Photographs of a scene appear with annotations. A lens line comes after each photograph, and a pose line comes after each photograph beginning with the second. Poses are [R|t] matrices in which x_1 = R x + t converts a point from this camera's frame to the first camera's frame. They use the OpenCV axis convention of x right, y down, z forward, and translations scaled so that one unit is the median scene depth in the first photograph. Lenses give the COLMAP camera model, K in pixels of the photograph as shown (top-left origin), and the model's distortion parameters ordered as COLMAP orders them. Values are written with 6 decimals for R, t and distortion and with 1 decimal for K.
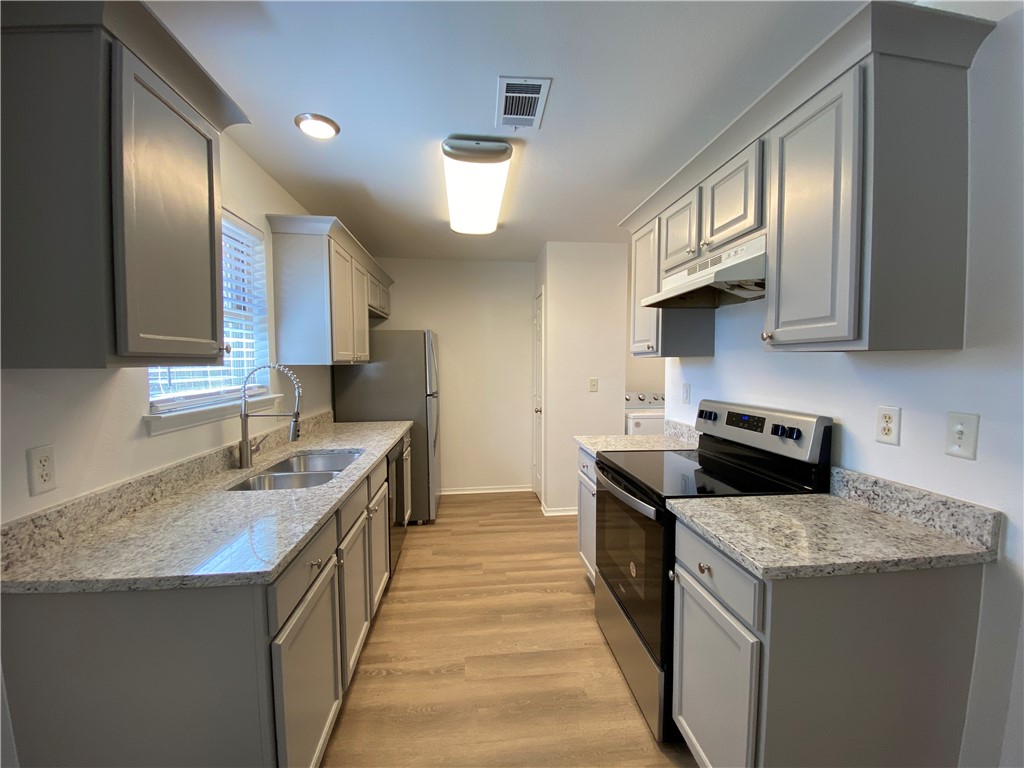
lens RADIAL K [[415.1, 0, 513.2], [0, 415.1, 385.0], [0, 0, 1]] dist [0.028953, -0.023803]
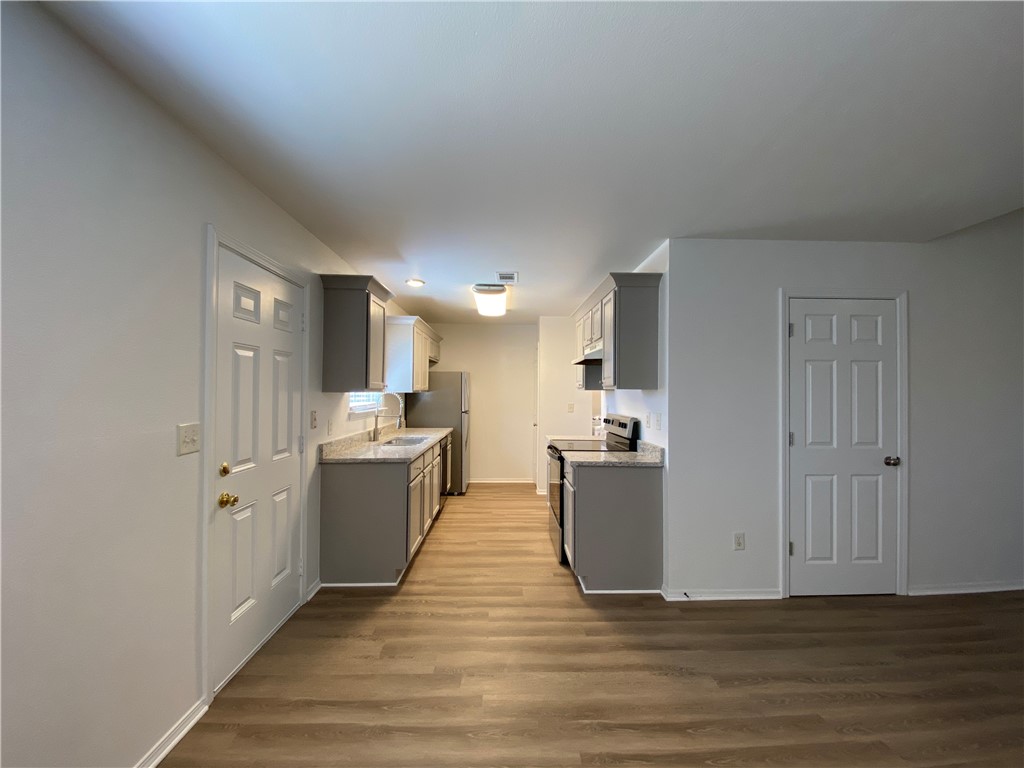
lens RADIAL K [[415.1, 0, 513.2], [0, 415.1, 385.0], [0, 0, 1]] dist [0.028953, -0.023803]
pose [[0.996420, 0.009862, -0.083965, 0.205535], [-0.015754, 0.997437, -0.069799, 0.049331], [0.083061, 0.070872, 0.994021, -0.977554]]
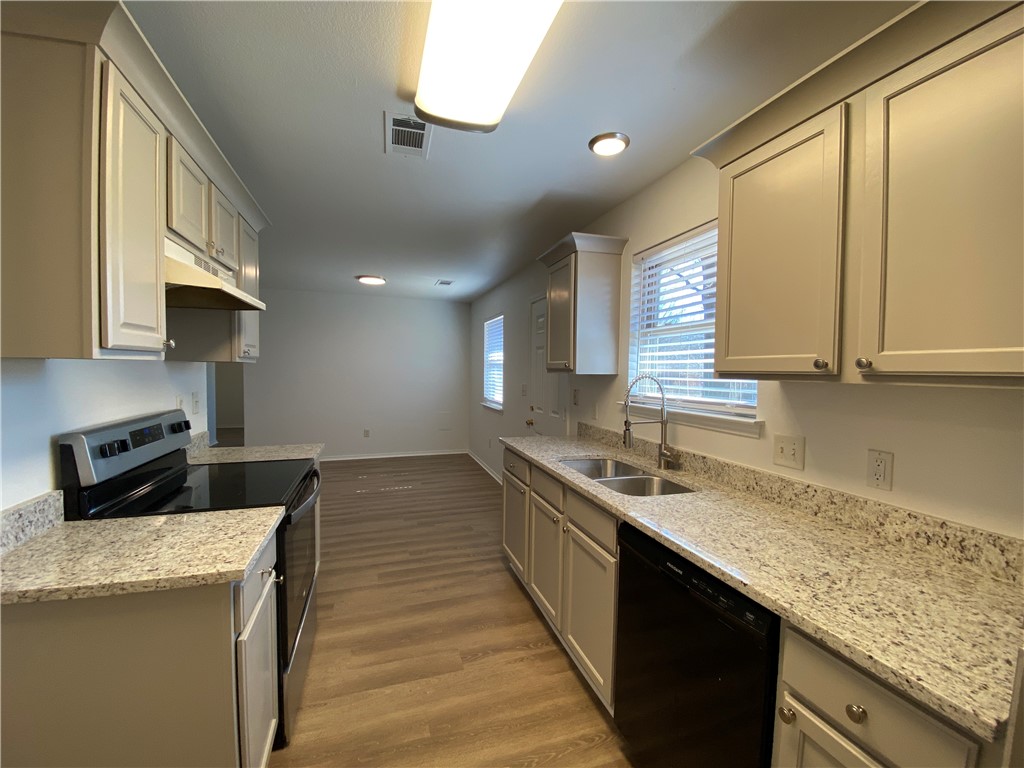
lens RADIAL K [[415.1, 0, 513.2], [0, 415.1, 385.0], [0, 0, 1]] dist [0.028953, -0.023803]
pose [[-0.976525, -0.003322, -0.215377, -0.012869], [-0.024081, 0.995296, 0.093836, -0.109949], [0.214052, 0.096819, -0.972012, 1.869761]]
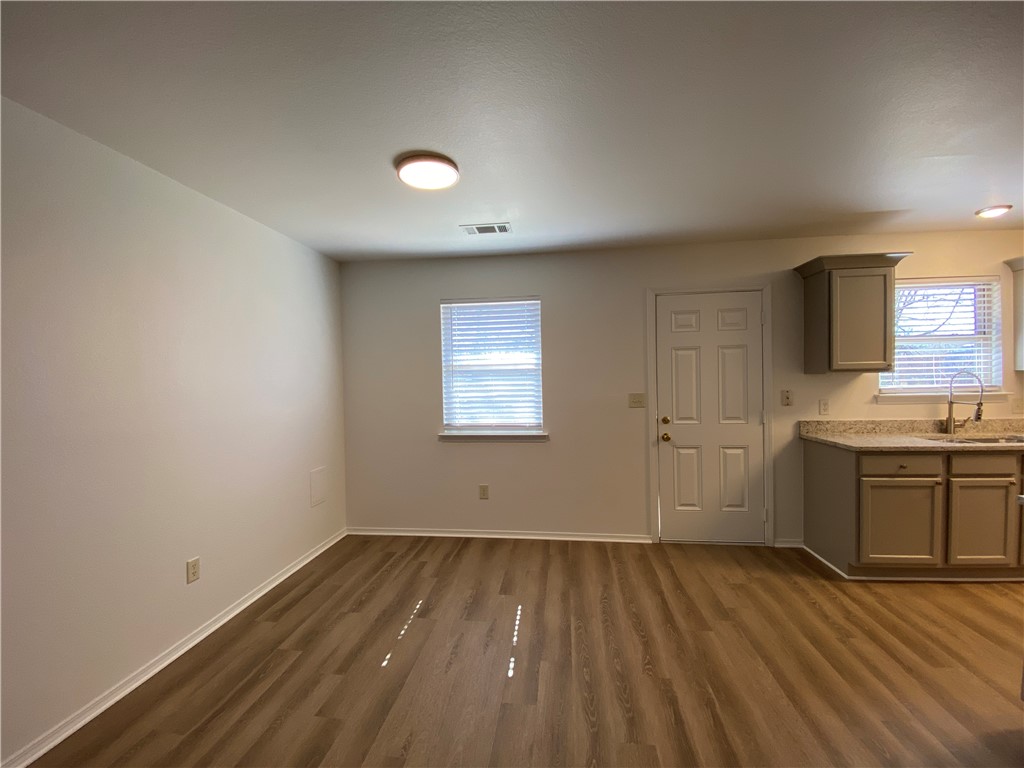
lens RADIAL K [[415.1, 0, 513.2], [0, 415.1, 385.0], [0, 0, 1]] dist [0.028953, -0.023803]
pose [[-0.221259, 0.030581, -0.974736, 1.251761], [-0.034054, 0.998656, 0.039061, 0.000108], [0.974620, 0.041836, -0.219920, -0.296793]]
